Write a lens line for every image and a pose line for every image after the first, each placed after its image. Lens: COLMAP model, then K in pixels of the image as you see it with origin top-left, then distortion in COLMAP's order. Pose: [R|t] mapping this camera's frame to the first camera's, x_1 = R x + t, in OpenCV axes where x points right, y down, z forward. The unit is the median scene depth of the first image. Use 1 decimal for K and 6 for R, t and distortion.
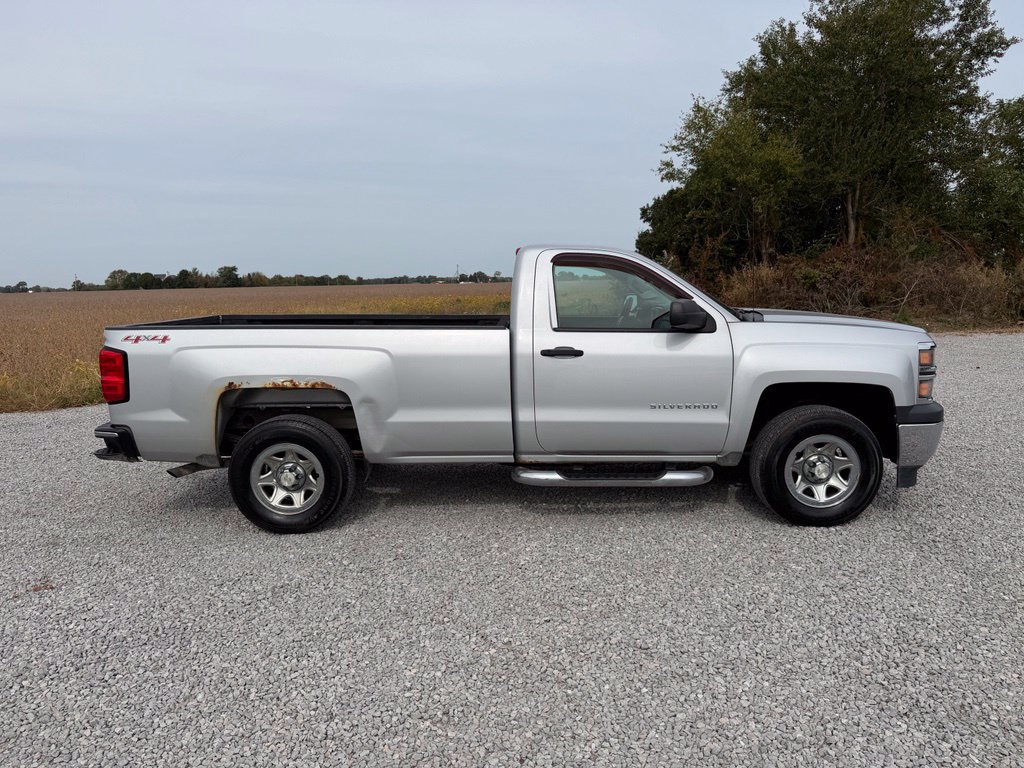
lens RADIAL K [[718.4, 0, 506.7], [0, 718.4, 382.5], [0, 0, 1]] dist [0.092328, -0.148642]
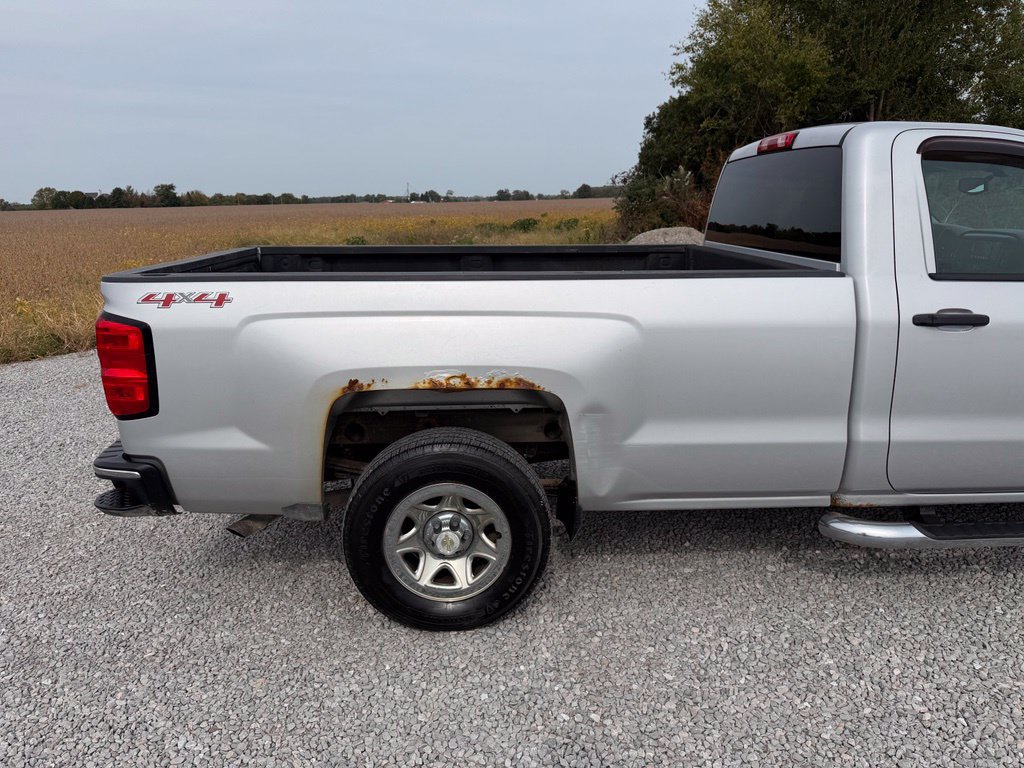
lens RADIAL K [[720.5, 0, 512.0], [0, 720.5, 384.0], [0, 0, 1]] dist [0.056500, -0.078327]
pose [[0.997494, -0.014954, 0.069158, -0.287950], [0.007395, 0.994093, 0.108283, -0.053063], [-0.070369, -0.107500, 0.991712, 0.439561]]
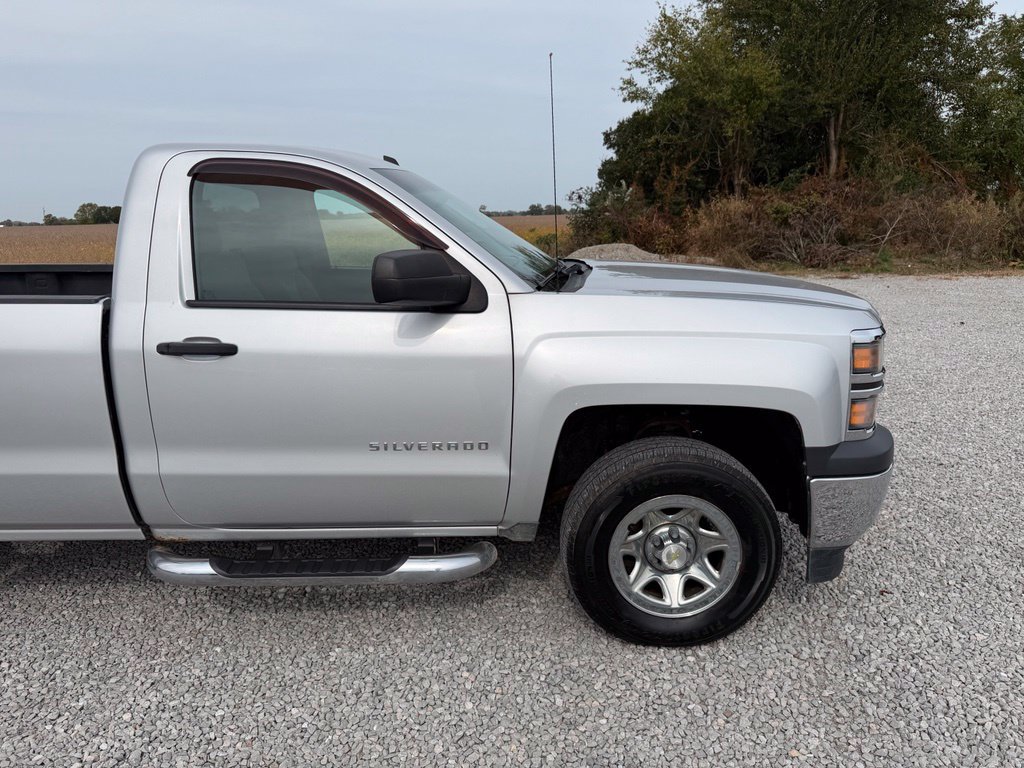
lens RADIAL K [[718.4, 0, 506.7], [0, 718.4, 382.5], [0, 0, 1]] dist [0.092328, -0.148642]
pose [[0.999866, -0.001782, 0.016289, 0.284223], [0.000355, 0.996195, 0.087156, -0.060560], [-0.016383, -0.087138, 0.996062, 0.436472]]
